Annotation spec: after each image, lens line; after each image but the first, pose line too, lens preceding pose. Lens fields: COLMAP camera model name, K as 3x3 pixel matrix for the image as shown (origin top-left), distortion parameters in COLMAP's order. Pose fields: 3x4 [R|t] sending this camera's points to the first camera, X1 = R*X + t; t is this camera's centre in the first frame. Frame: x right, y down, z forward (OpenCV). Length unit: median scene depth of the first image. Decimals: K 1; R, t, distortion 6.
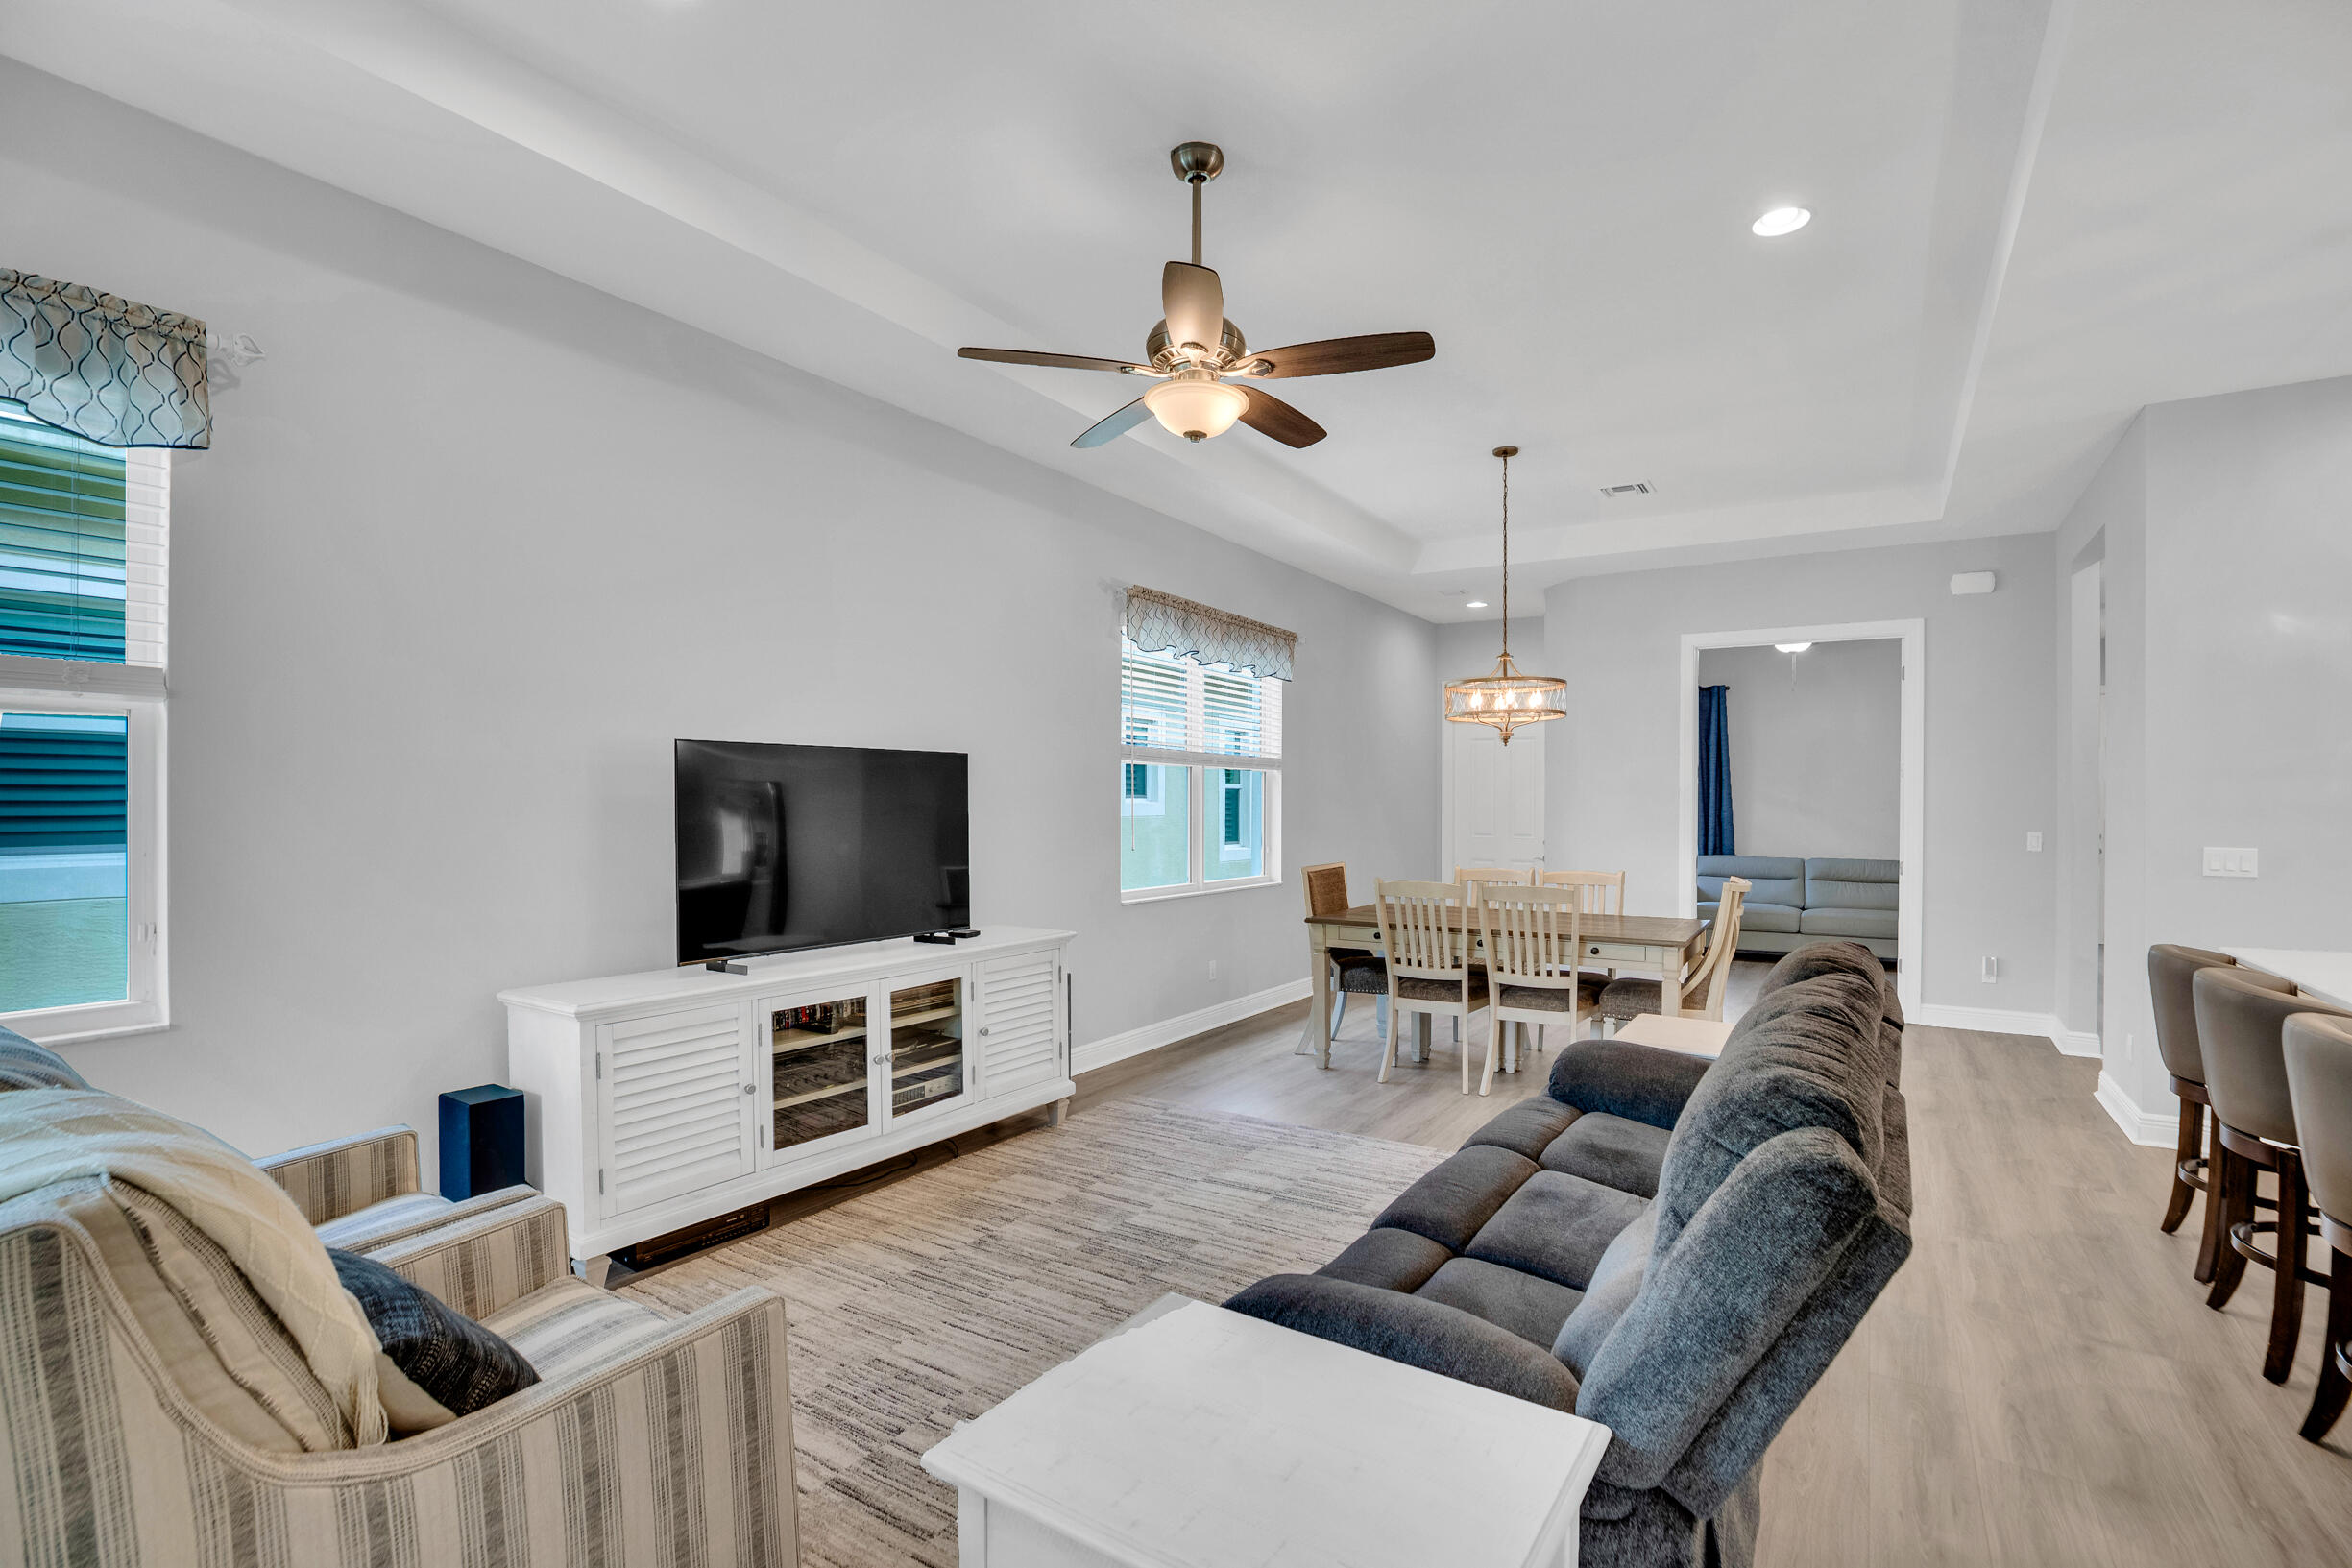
lens RADIAL K [[1064.1, 0, 1203.7], [0, 1064.1, 794.7], [0, 0, 1]] dist [-0.032005, 0.000647]
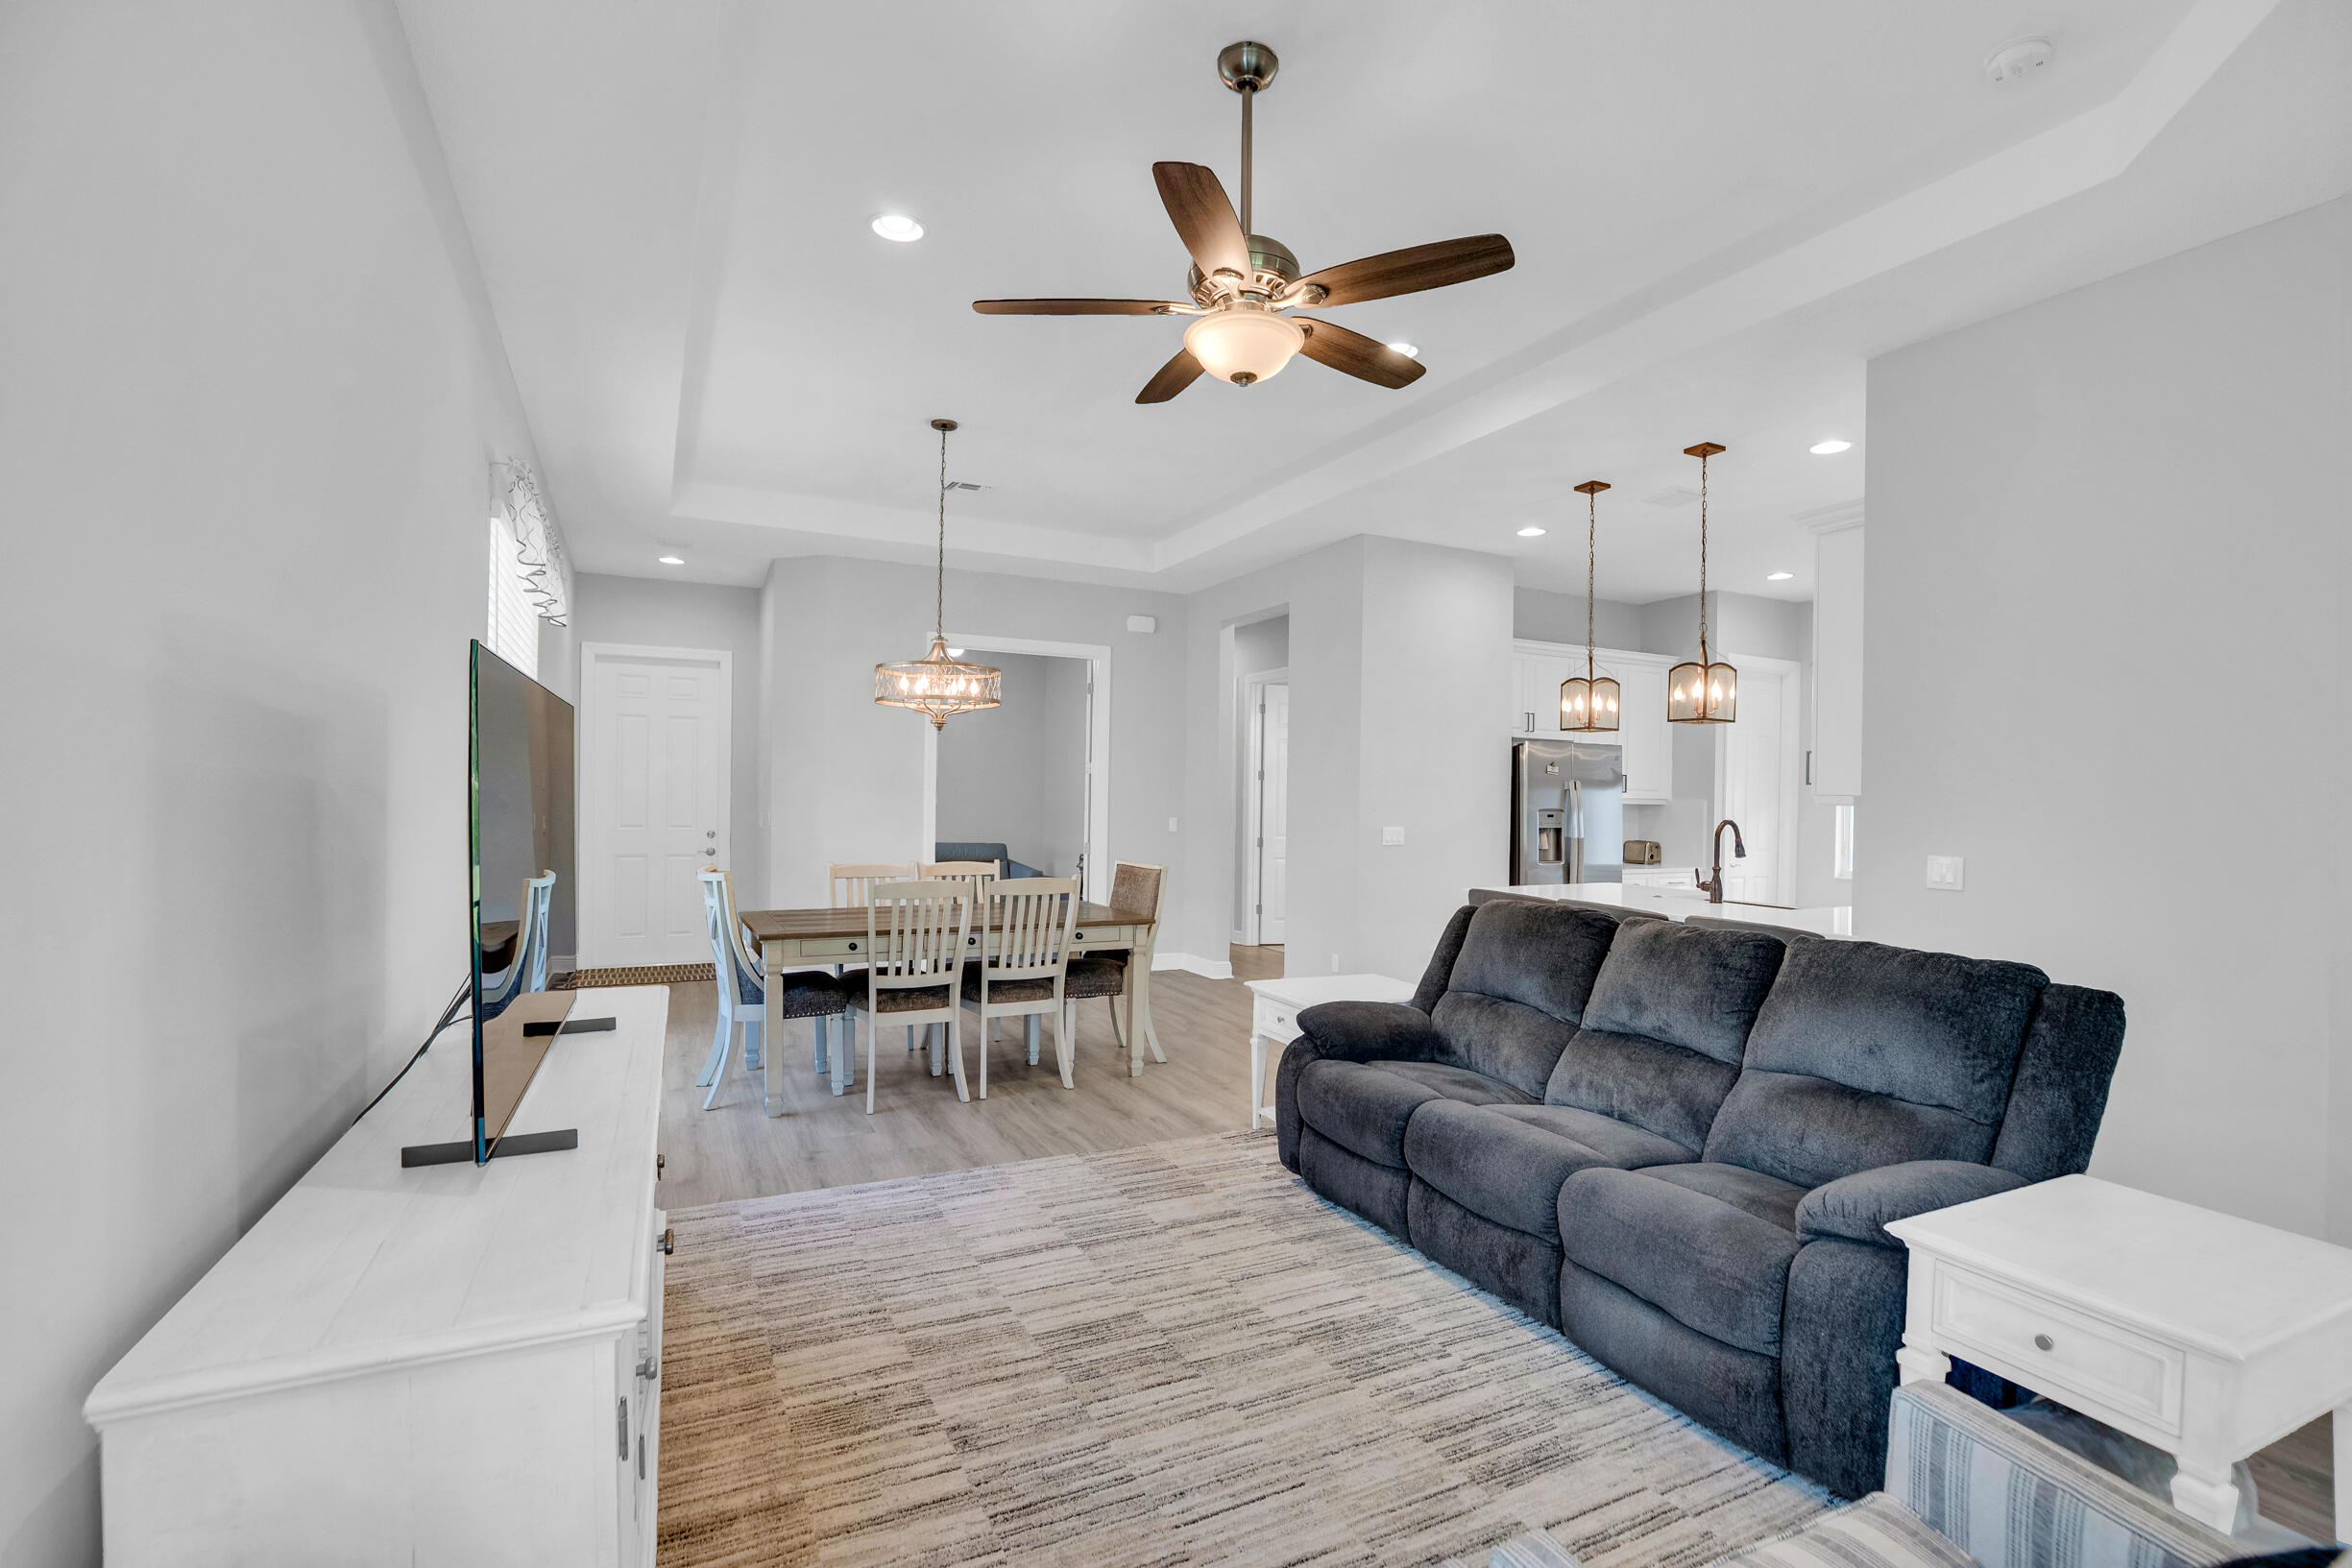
lens RADIAL K [[1064.1, 0, 1203.7], [0, 1064.1, 794.7], [0, 0, 1]] dist [-0.032005, 0.000647]
pose [[0.522647, 0.007422, 0.852517, -0.523009], [-0.019694, 0.999800, 0.003370, 0.001680], [-0.852322, -0.018551, 0.522689, 0.385613]]
